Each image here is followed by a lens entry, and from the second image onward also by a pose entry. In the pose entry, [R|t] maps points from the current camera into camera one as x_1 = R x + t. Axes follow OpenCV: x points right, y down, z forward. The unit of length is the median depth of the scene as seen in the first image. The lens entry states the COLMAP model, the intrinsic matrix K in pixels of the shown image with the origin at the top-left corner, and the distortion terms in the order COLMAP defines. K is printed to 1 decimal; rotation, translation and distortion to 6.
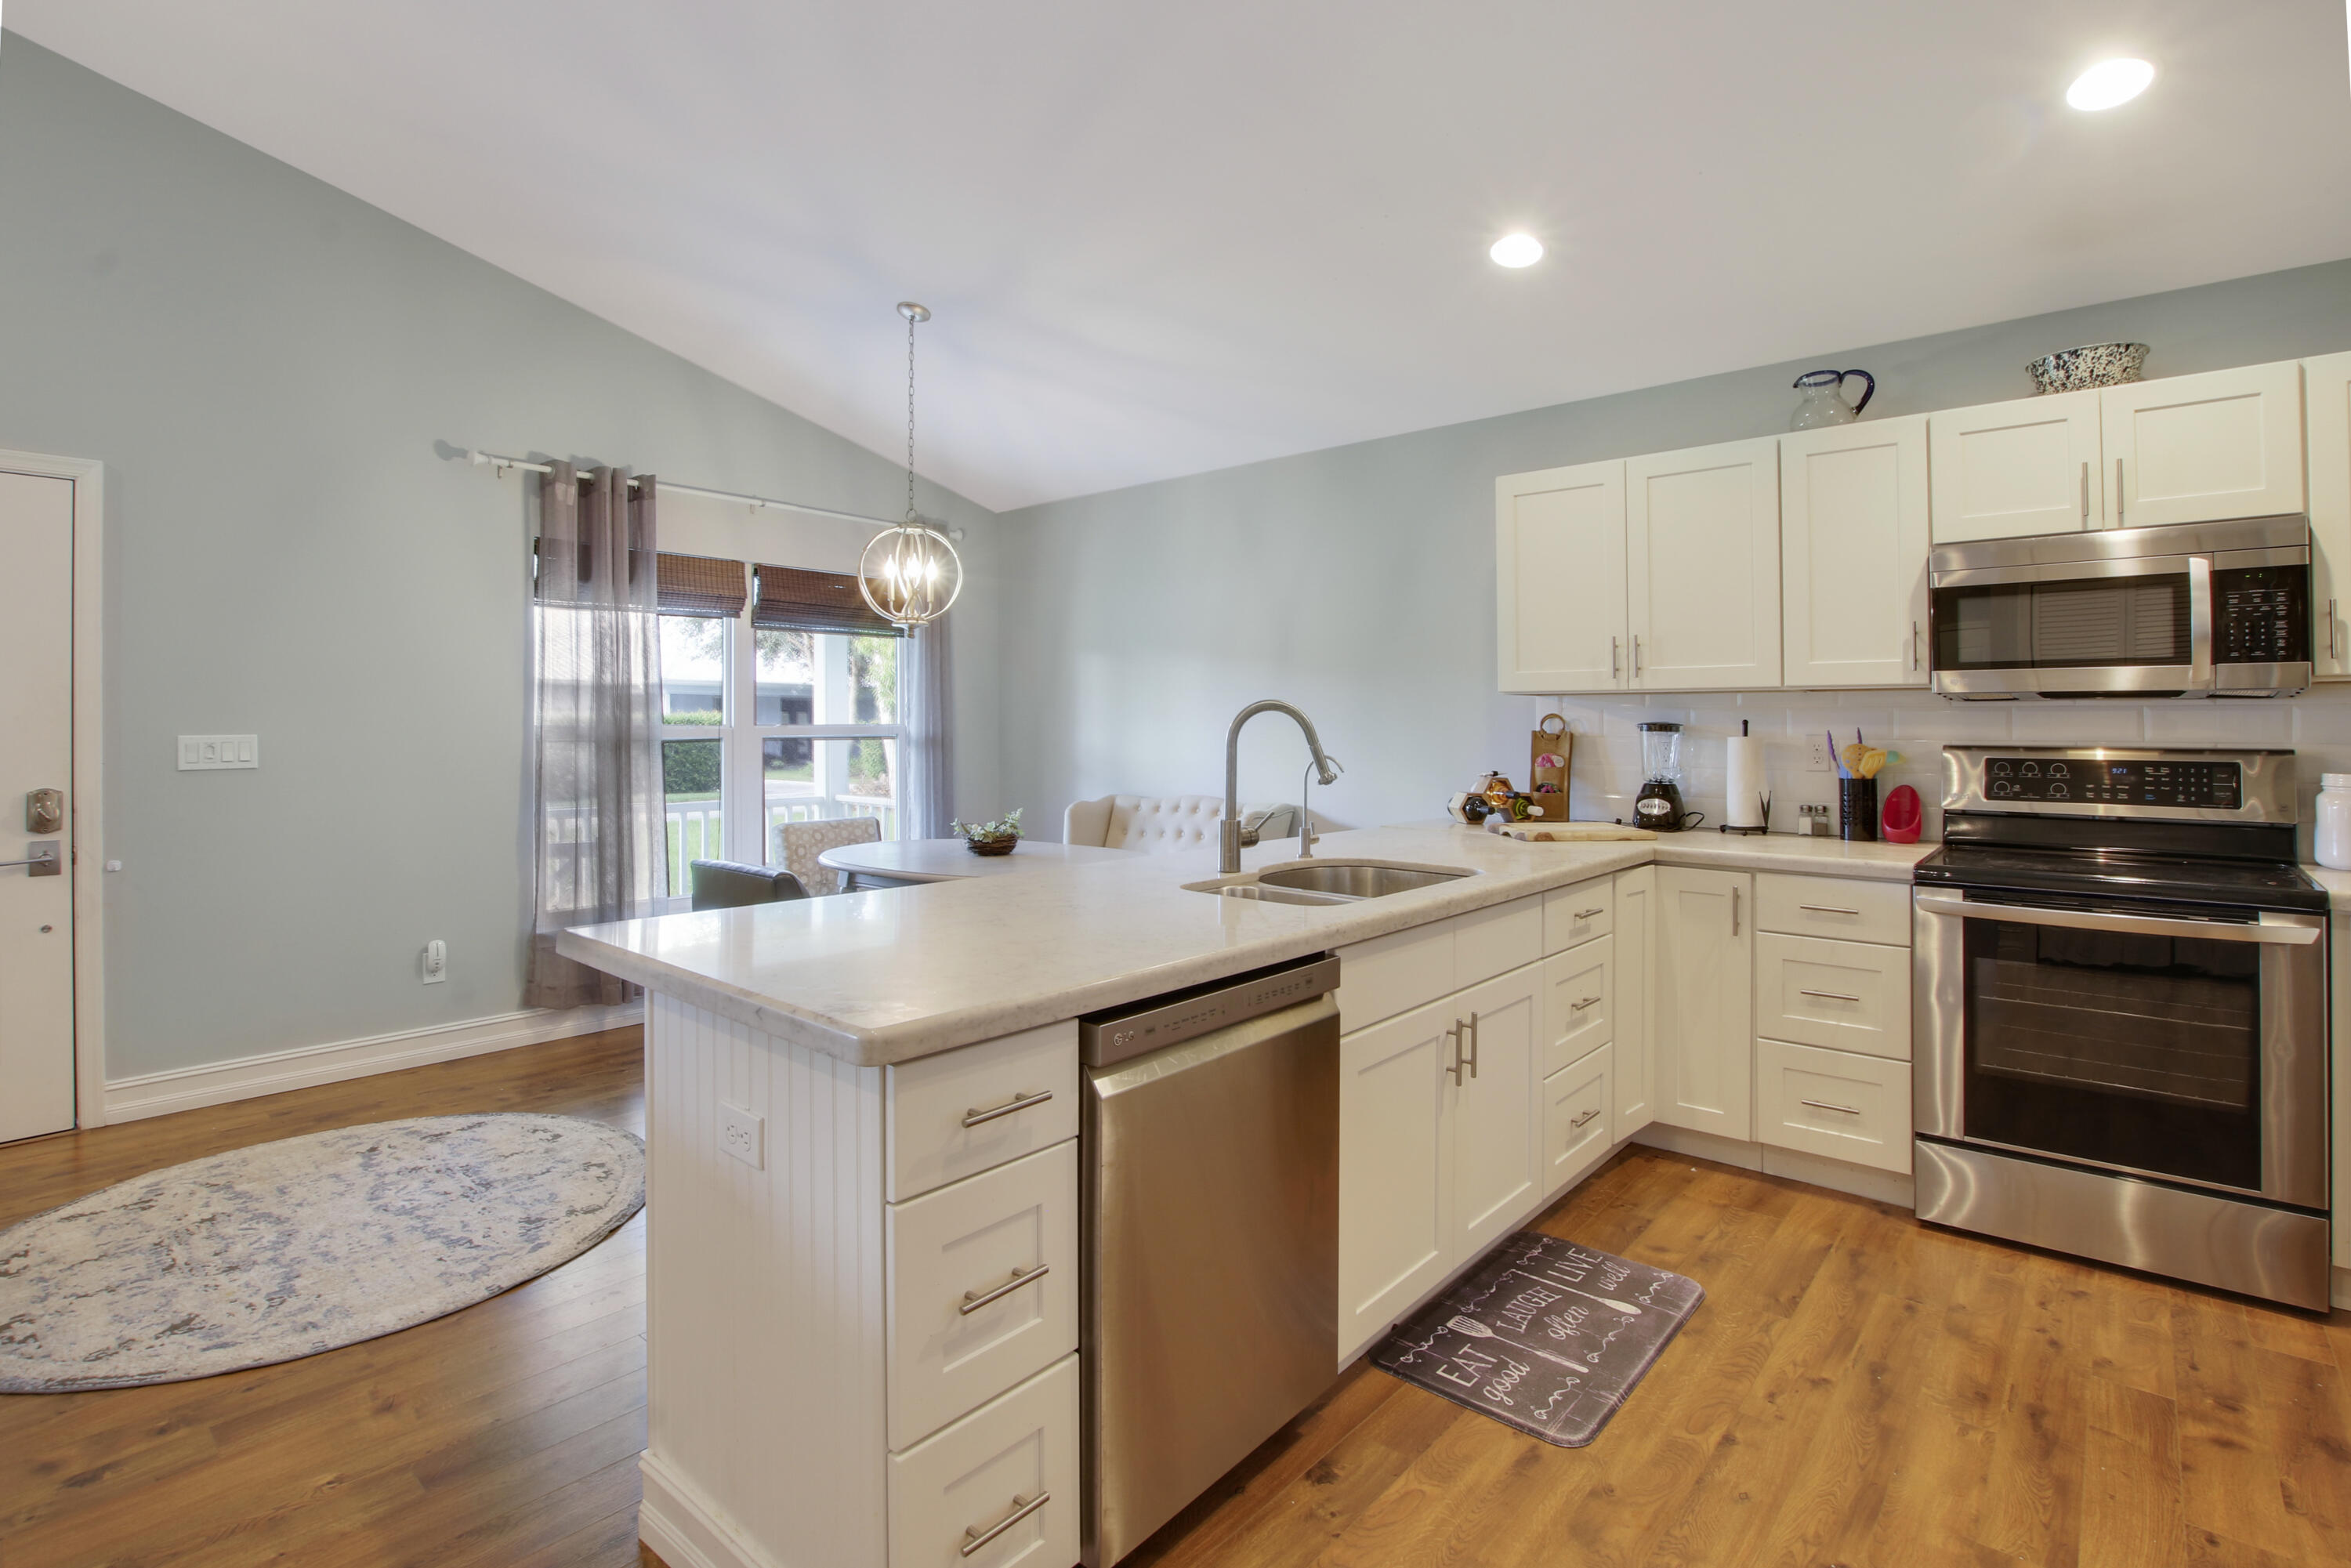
lens RADIAL K [[1108.5, 0, 1190.0], [0, 1108.5, 717.7], [0, 0, 1]] dist [-0.040847, 0.006568]
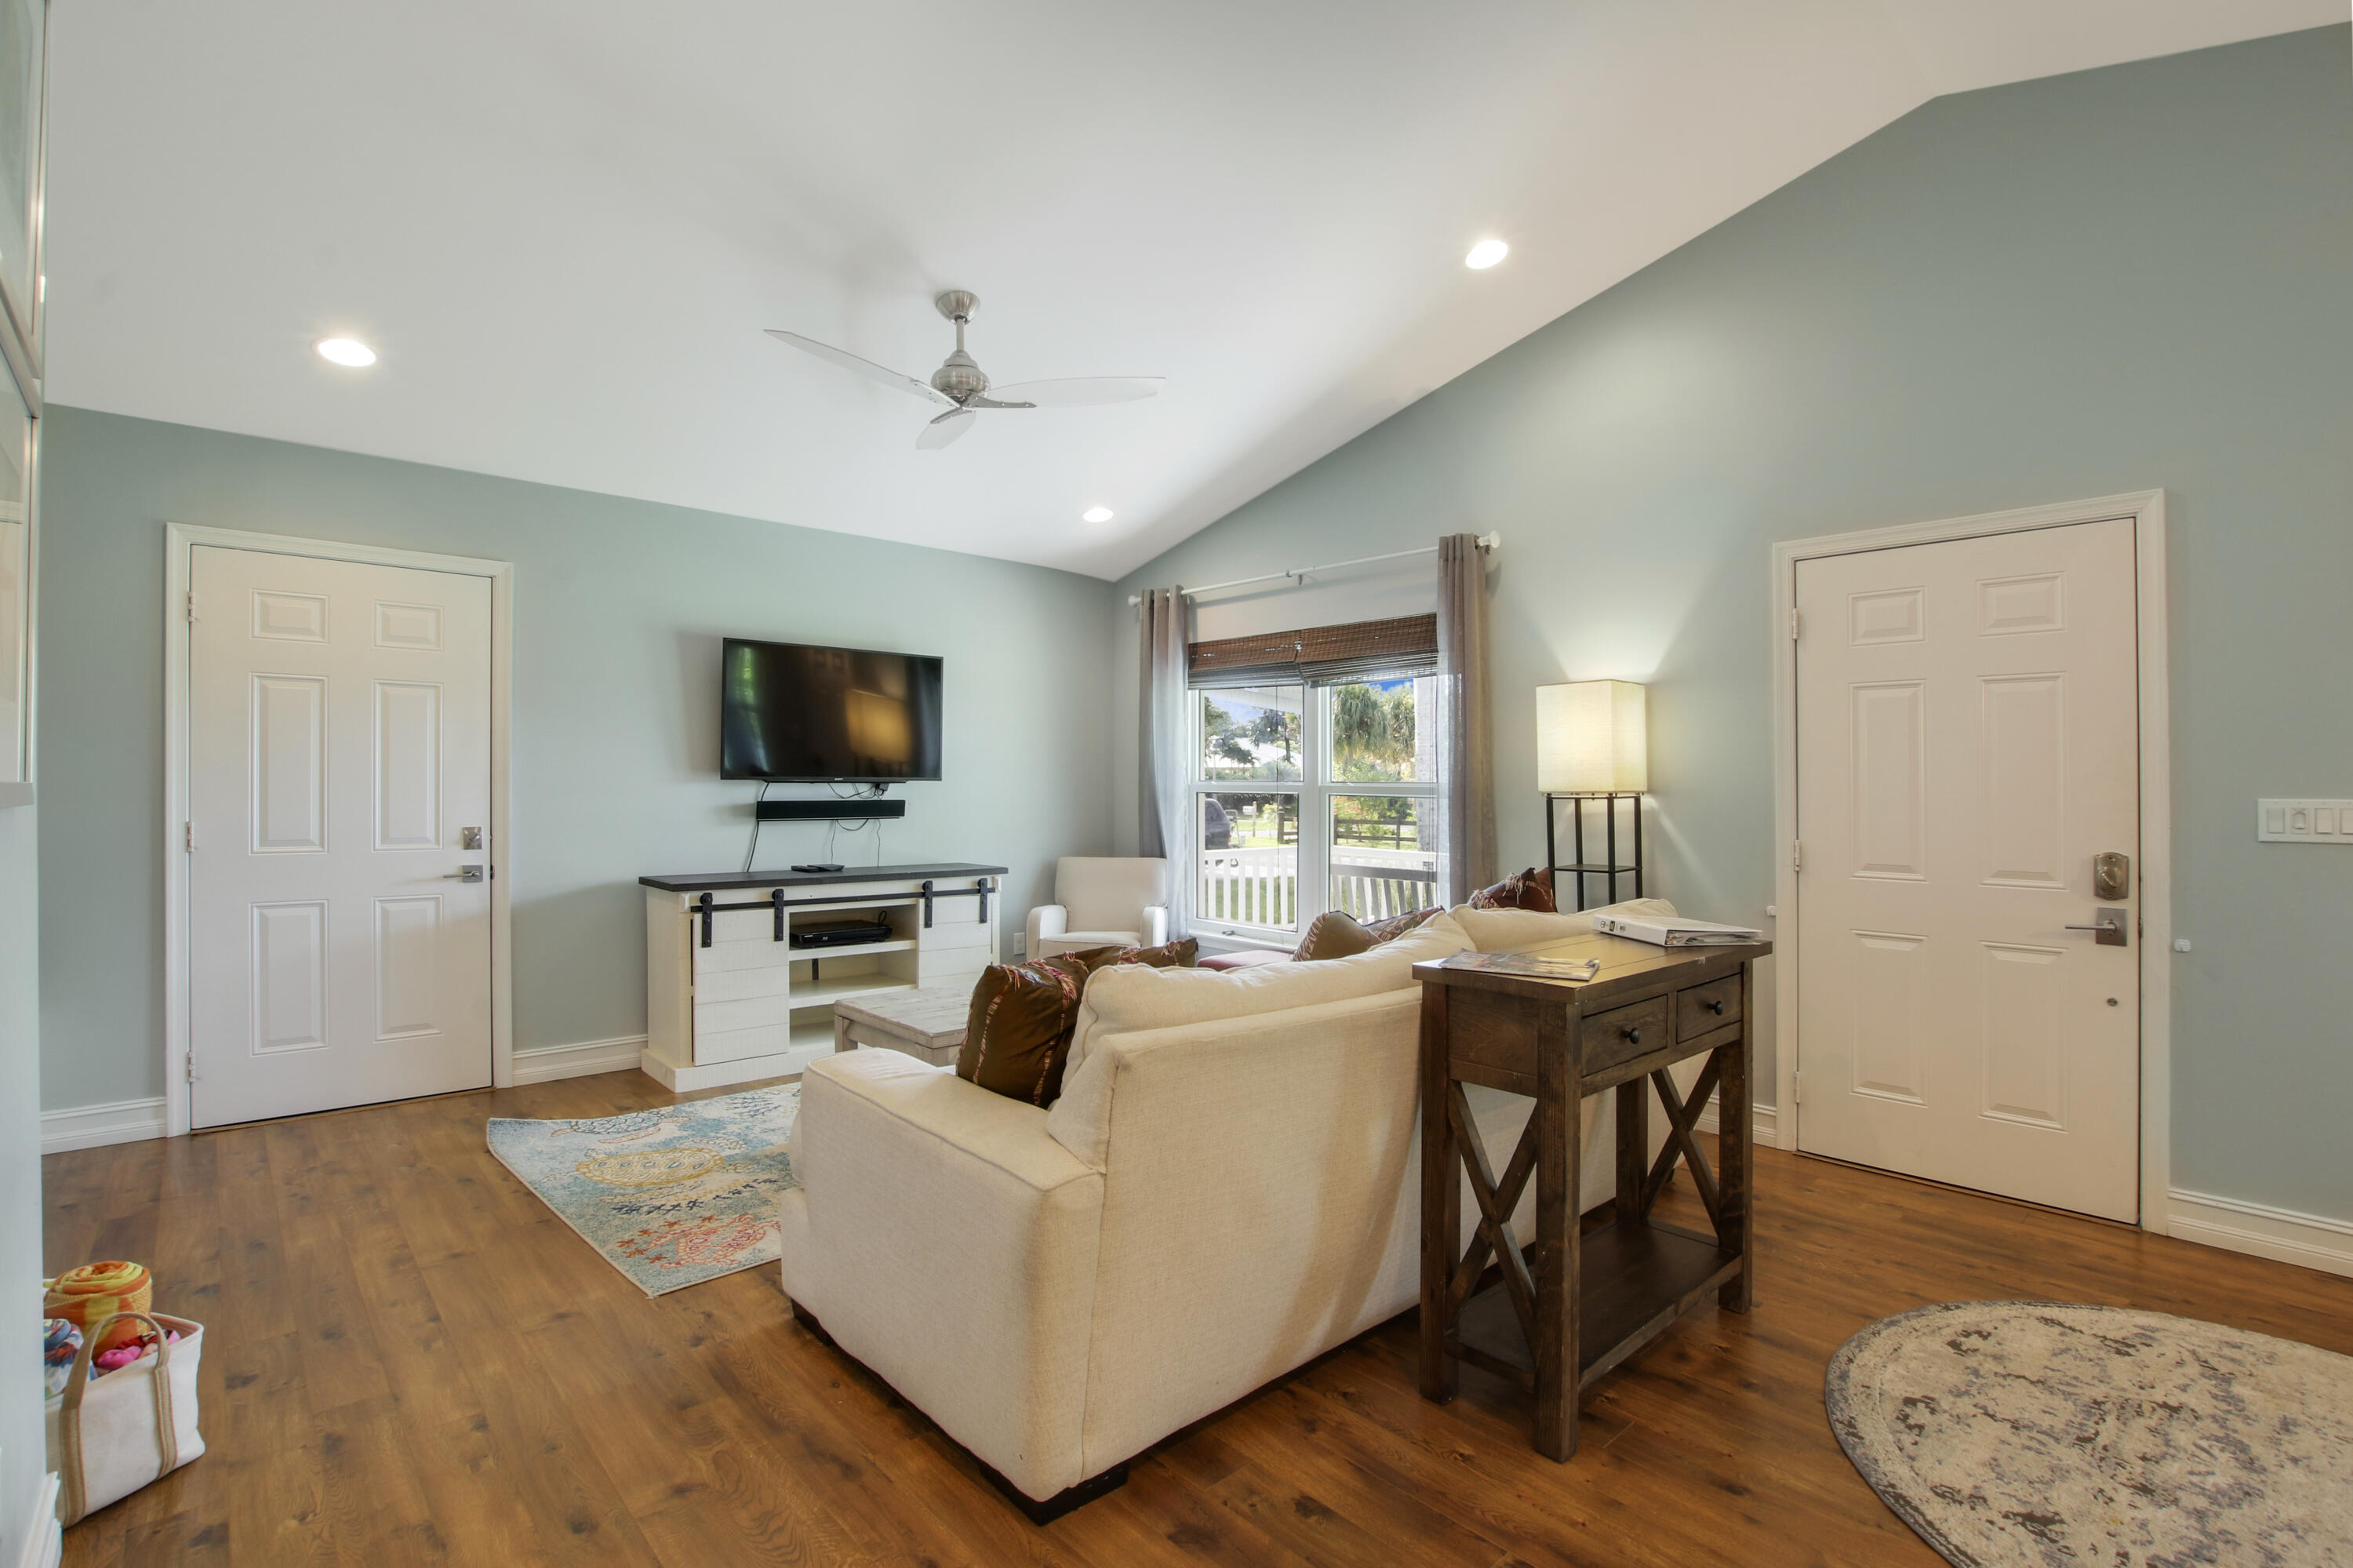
lens RADIAL K [[1090.5, 0, 1185.1], [0, 1090.5, 763.3], [0, 0, 1]] dist [-0.038231, 0.006642]
pose [[-0.108413, -0.018640, -0.993931, -0.046551], [-0.006872, 0.999814, -0.018001, 0.009882], [0.994082, 0.004879, -0.108521, 0.273496]]
